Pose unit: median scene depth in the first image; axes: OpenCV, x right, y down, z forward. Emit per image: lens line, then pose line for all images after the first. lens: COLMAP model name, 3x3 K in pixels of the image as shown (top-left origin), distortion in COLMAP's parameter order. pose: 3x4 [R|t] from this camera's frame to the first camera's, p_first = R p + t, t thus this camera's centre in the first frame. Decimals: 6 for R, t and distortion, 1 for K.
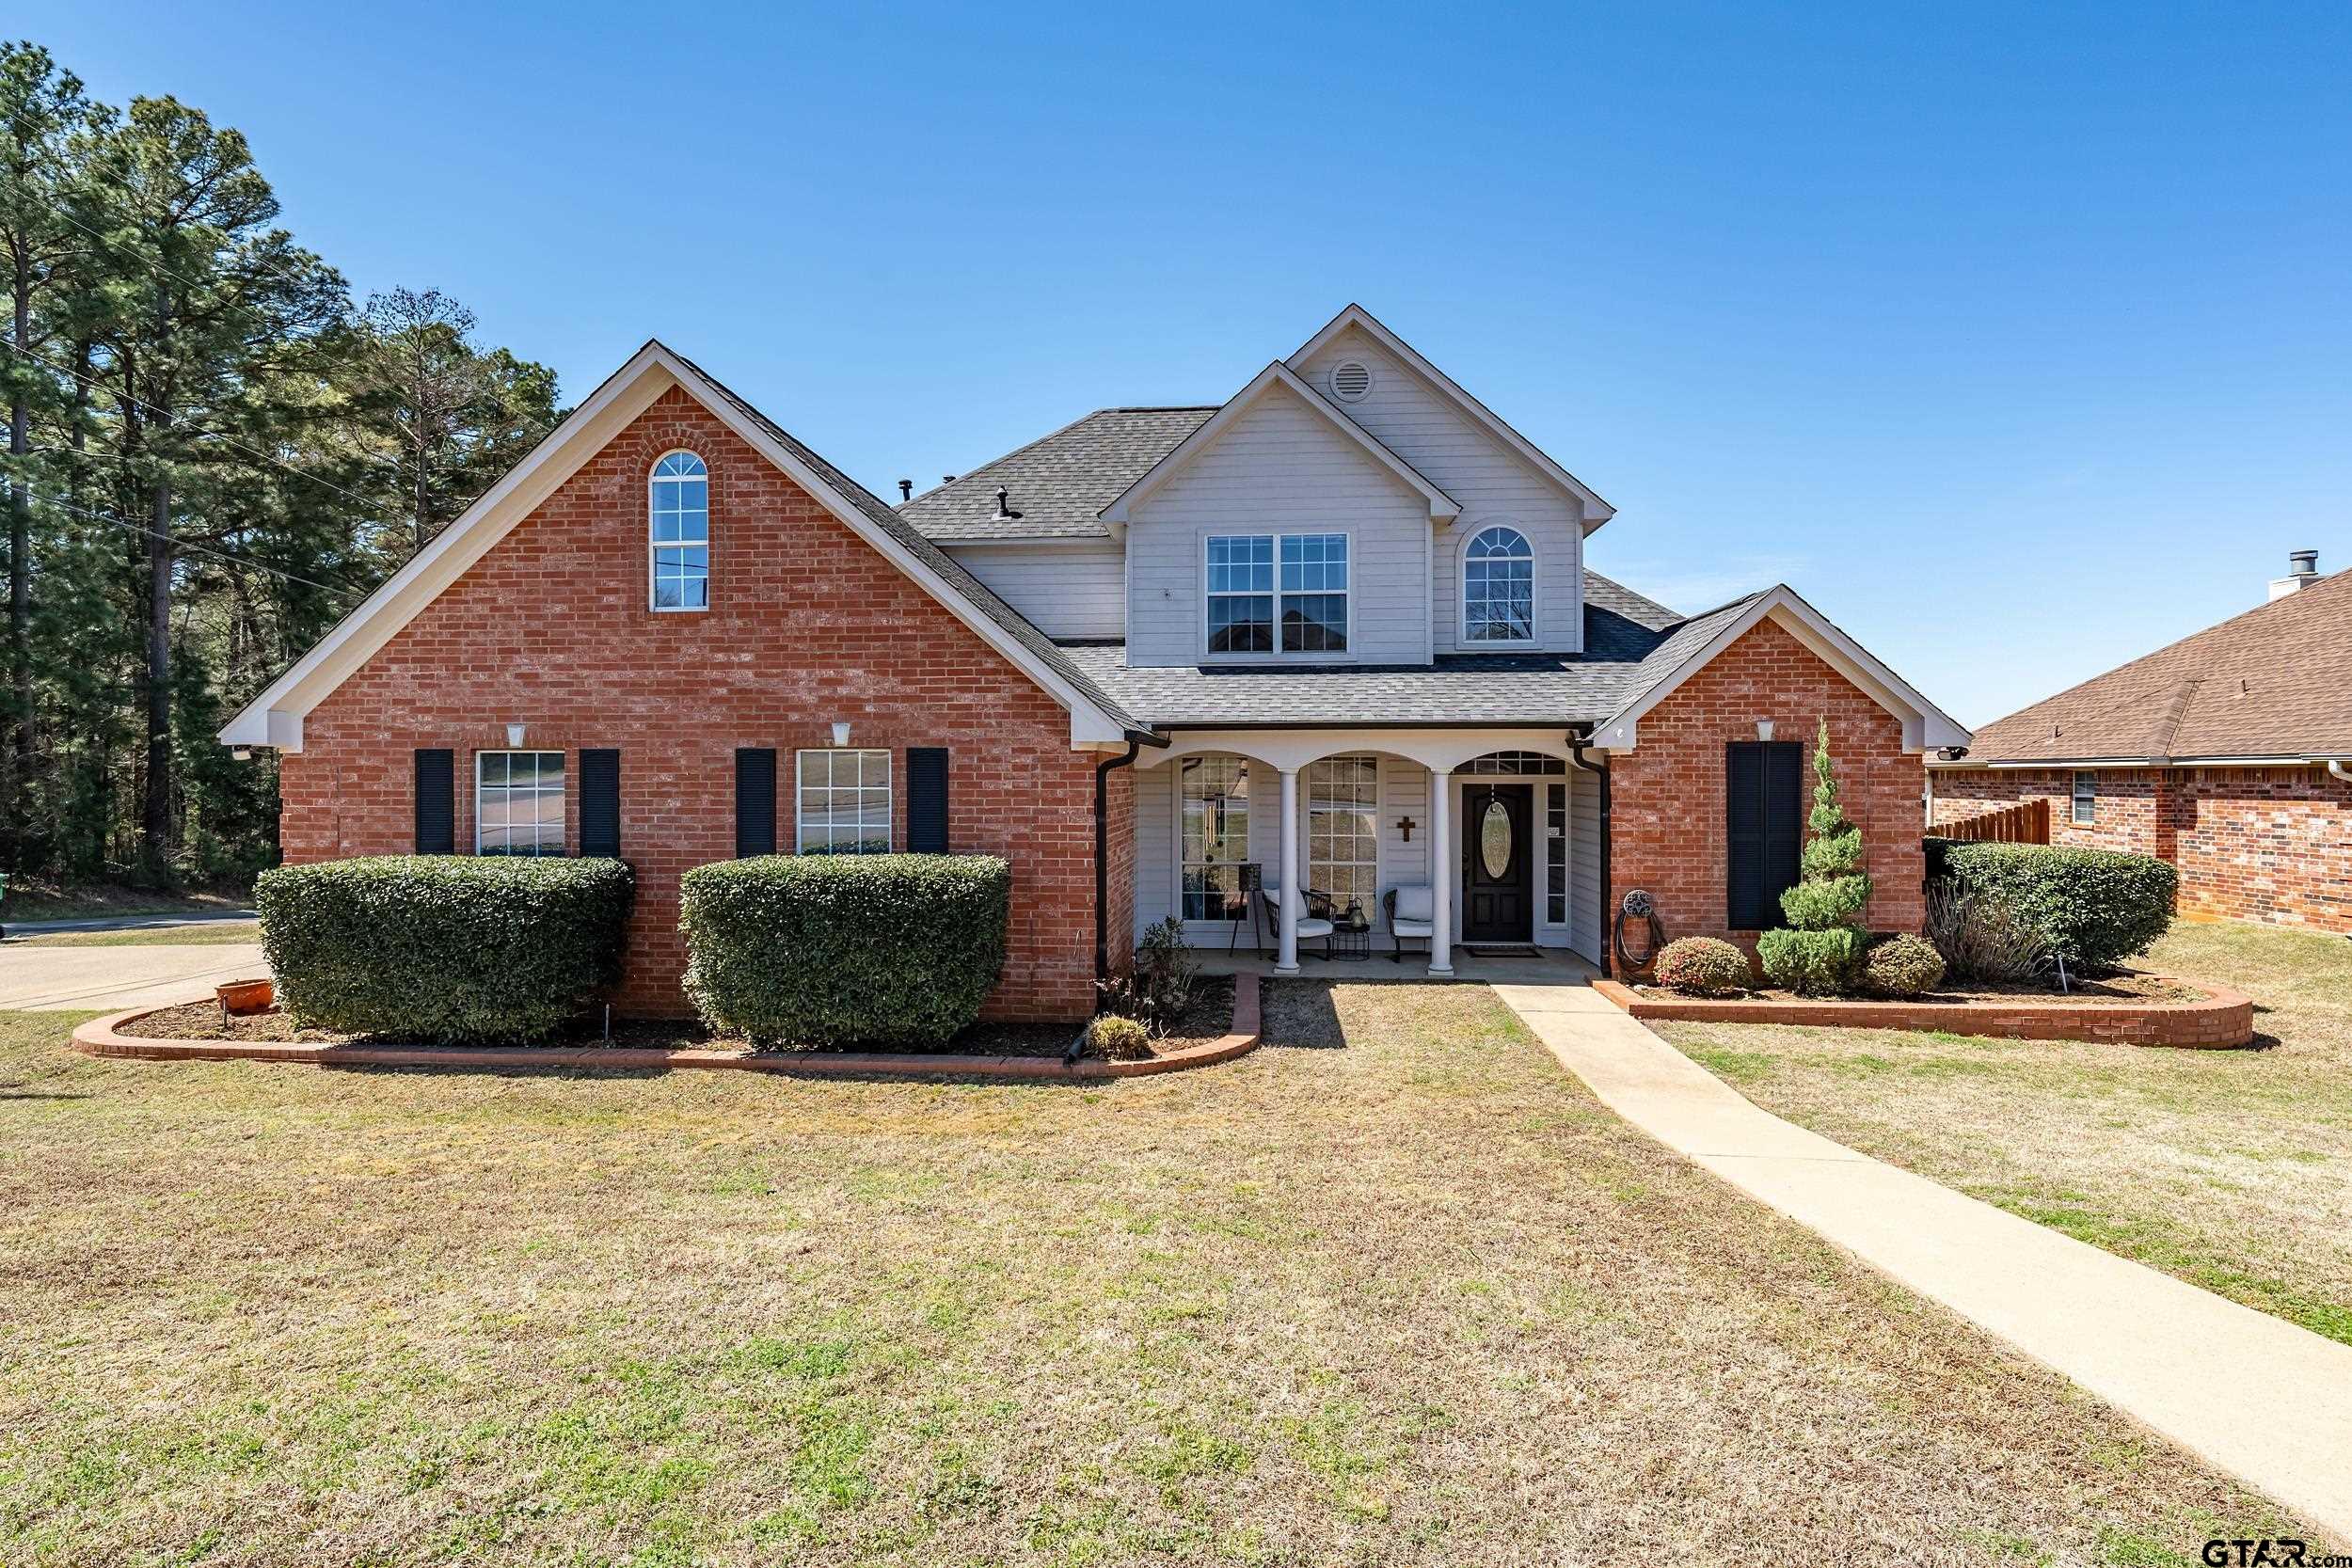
lens RADIAL K [[1161.8, 0, 1176.0], [0, 1161.8, 784.0], [0, 0, 1]] dist [0.002046, 0.000400]
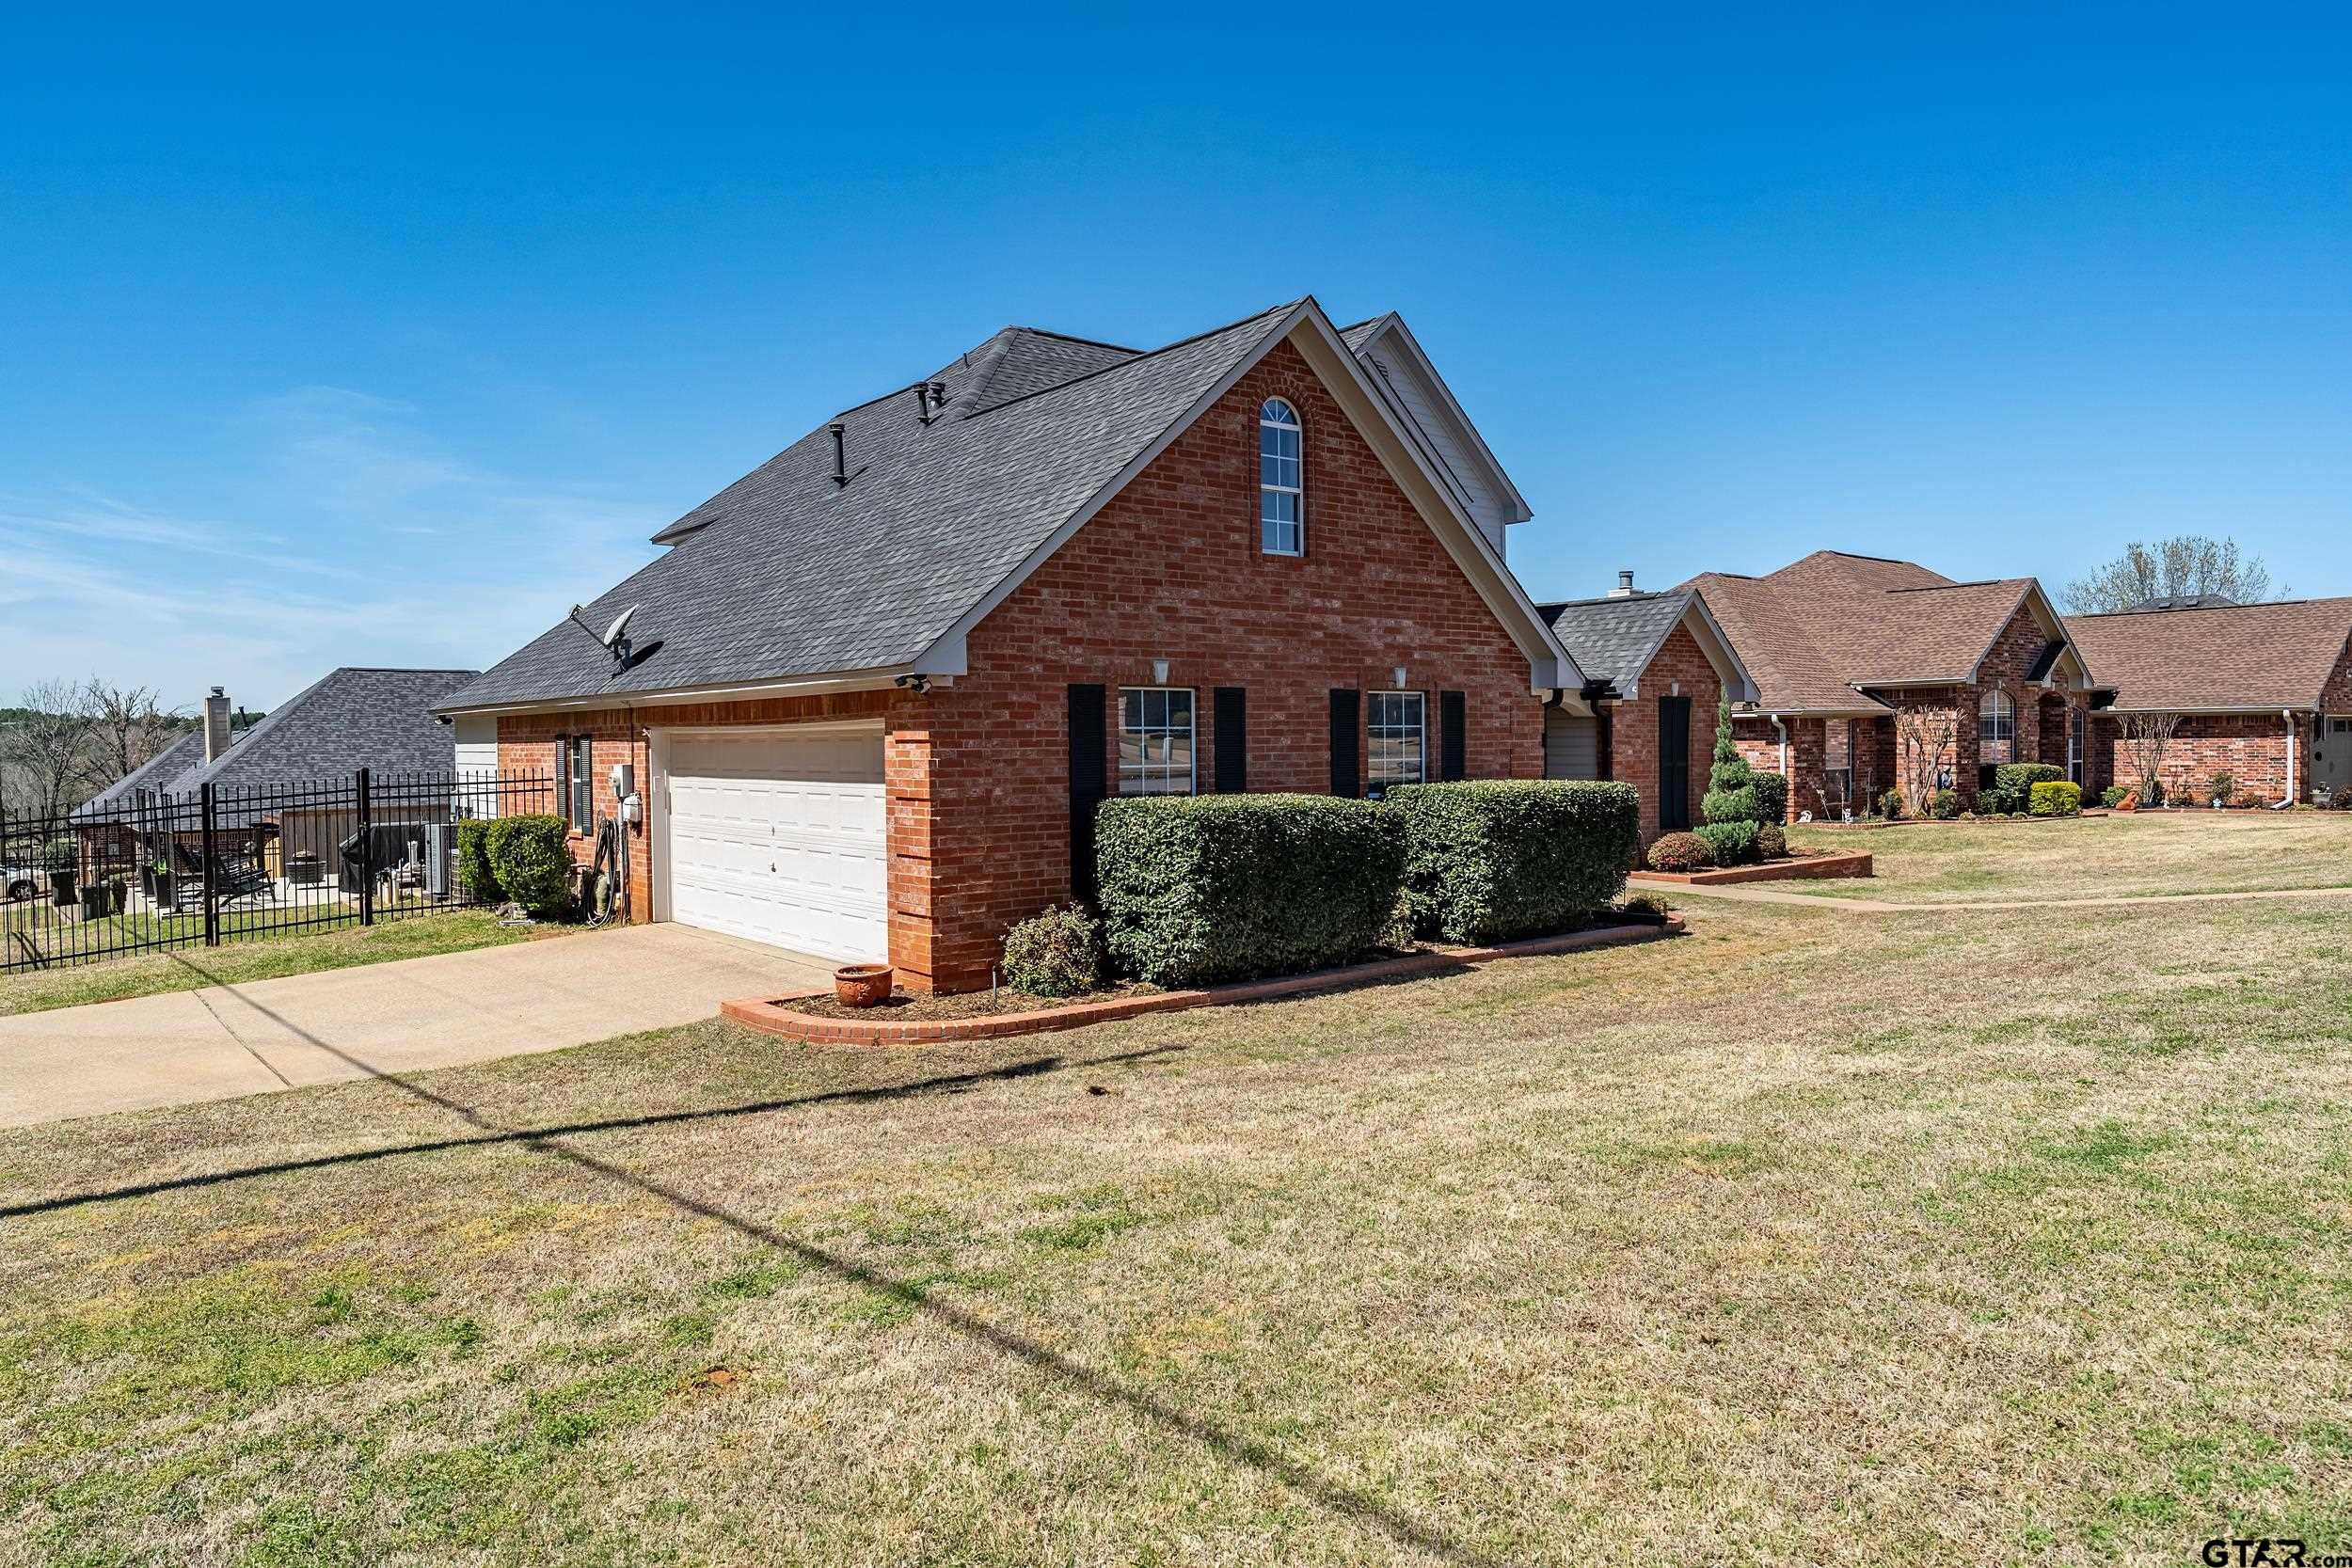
lens RADIAL K [[1482.0, 0, 1176.0], [0, 1482.0, 784.0], [0, 0, 1]] dist [0.002250, 0.001916]
pose [[0.726143, -0.027230, 0.687004, -1.379428], [0.016768, 0.999620, 0.021897, 0.023650], [-0.687339, -0.004381, 0.726324, 0.107285]]
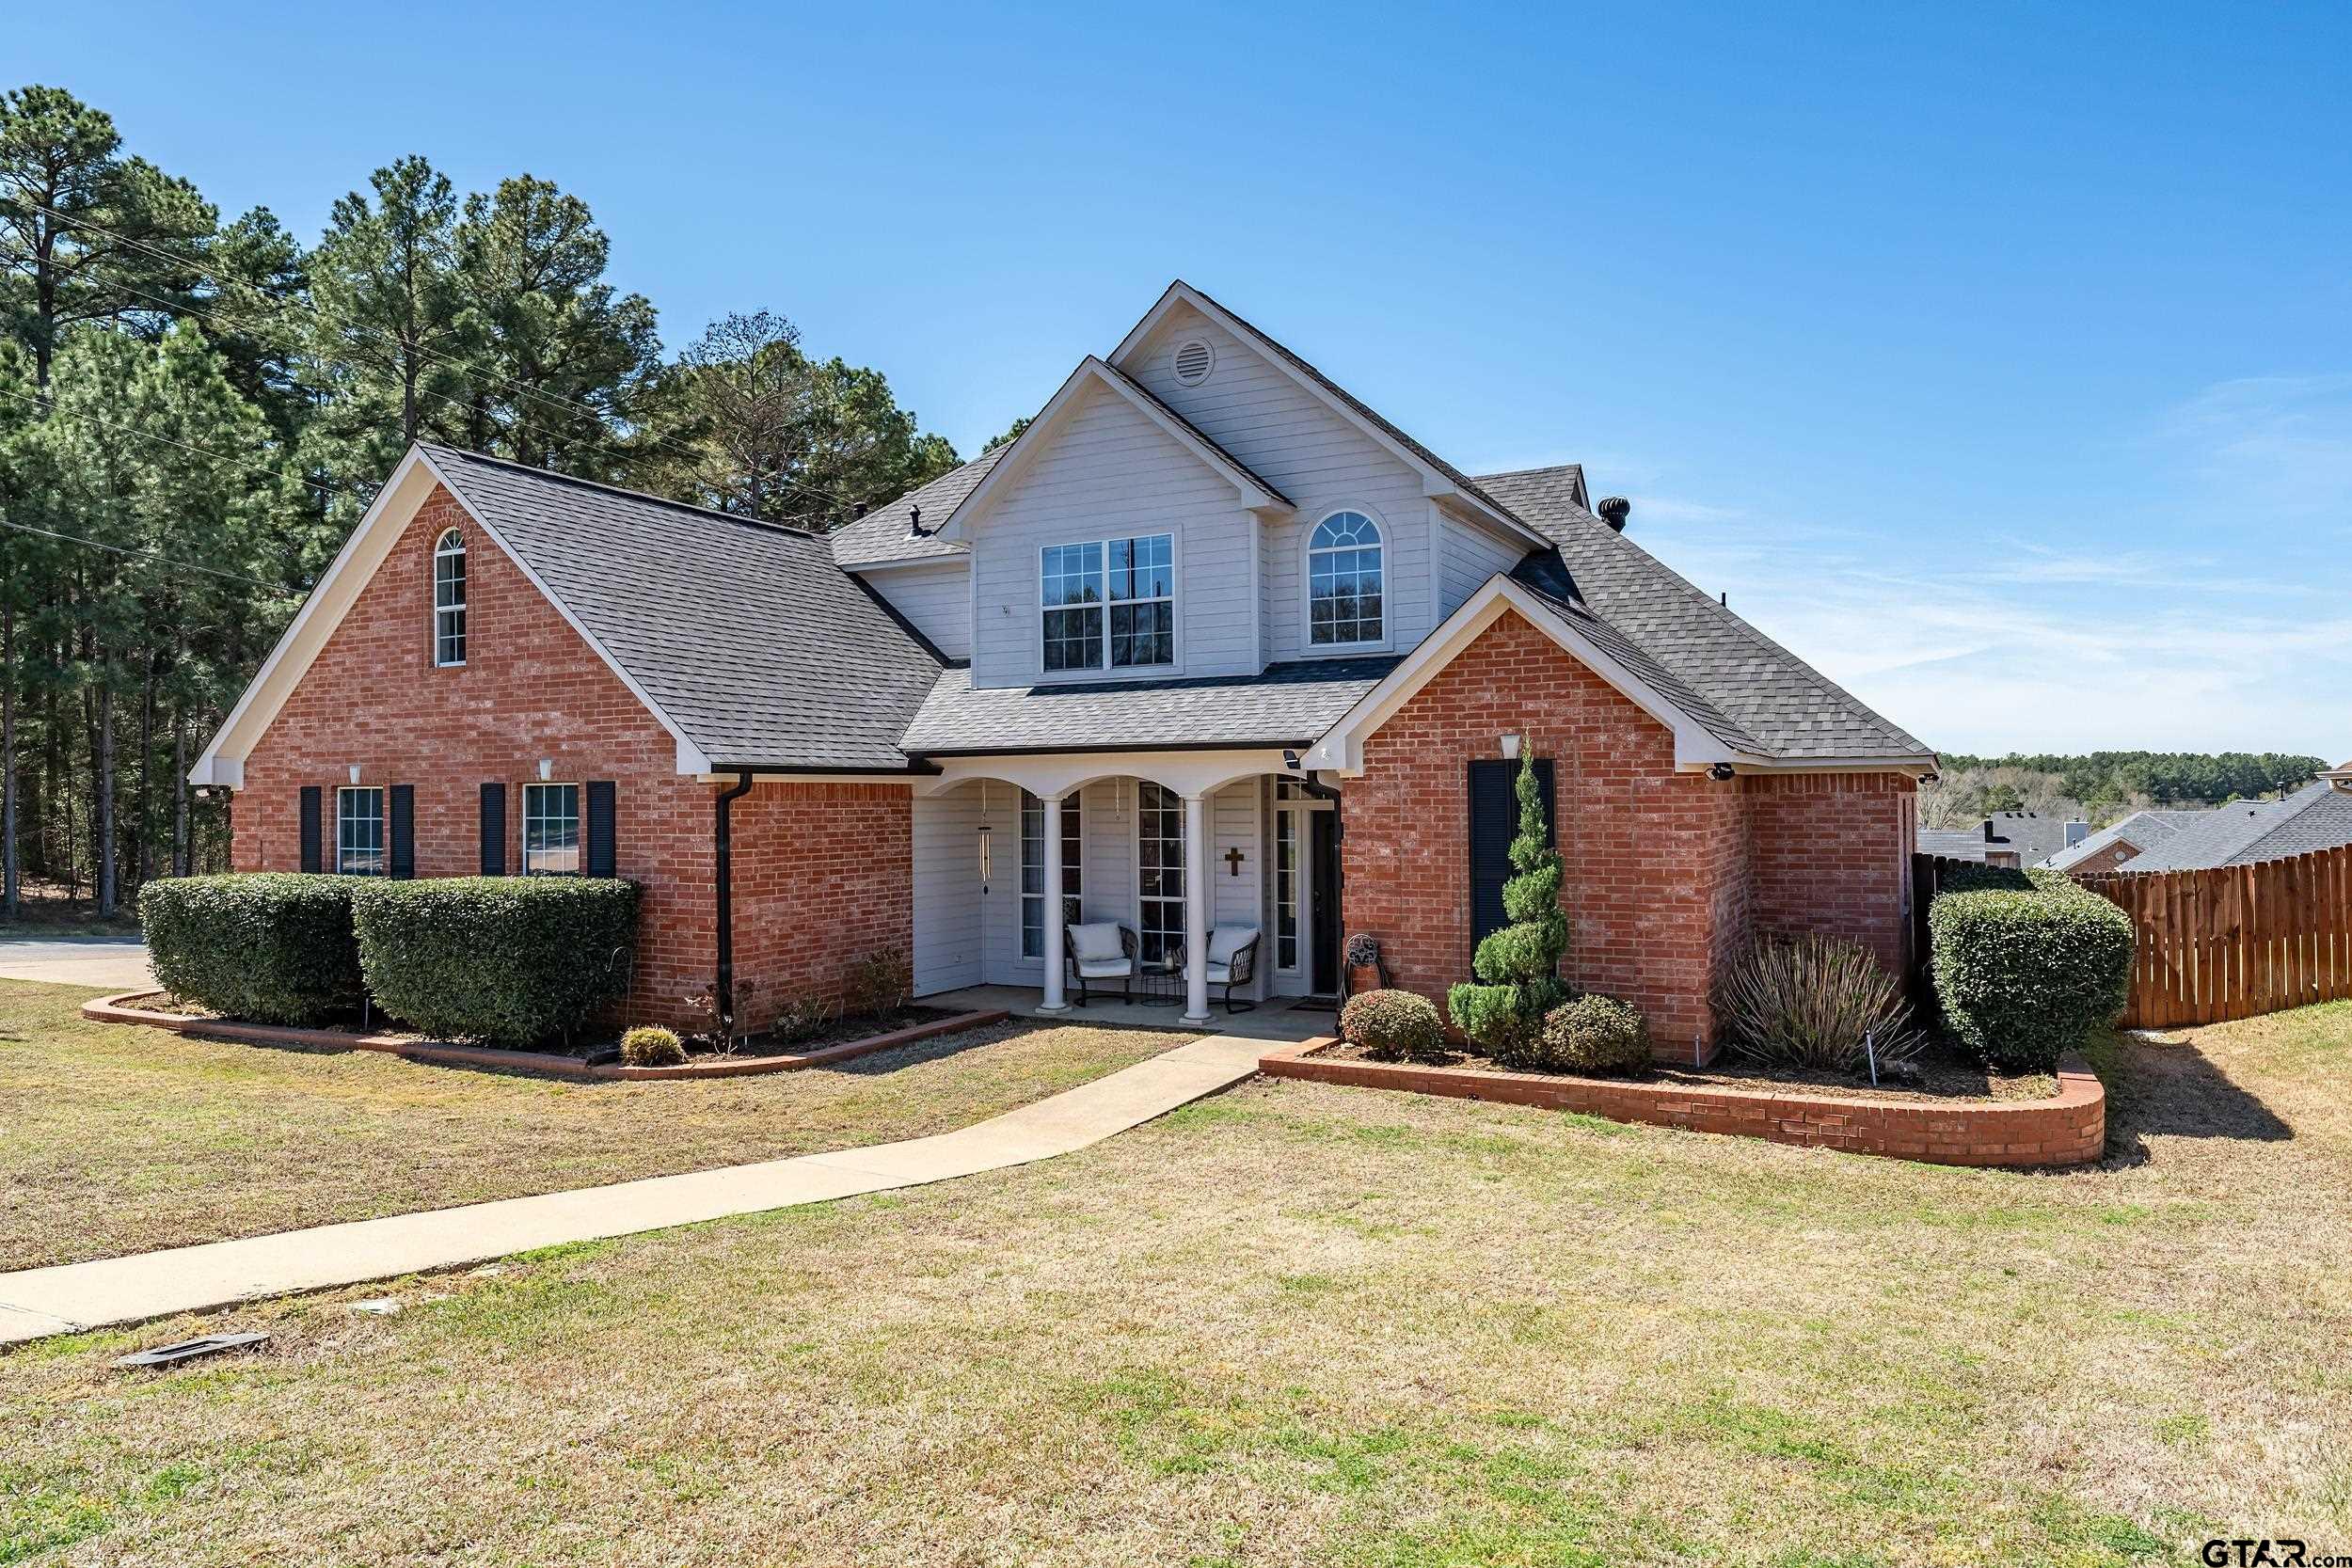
lens RADIAL K [[1482.0, 0, 1176.0], [0, 1482.0, 784.0], [0, 0, 1]] dist [0.002250, 0.001916]
pose [[0.919229, -0.010093, -0.393593, 0.808369], [0.004452, 0.999874, -0.015244, -0.004554], [0.393697, 0.012261, 0.919158, -0.076167]]
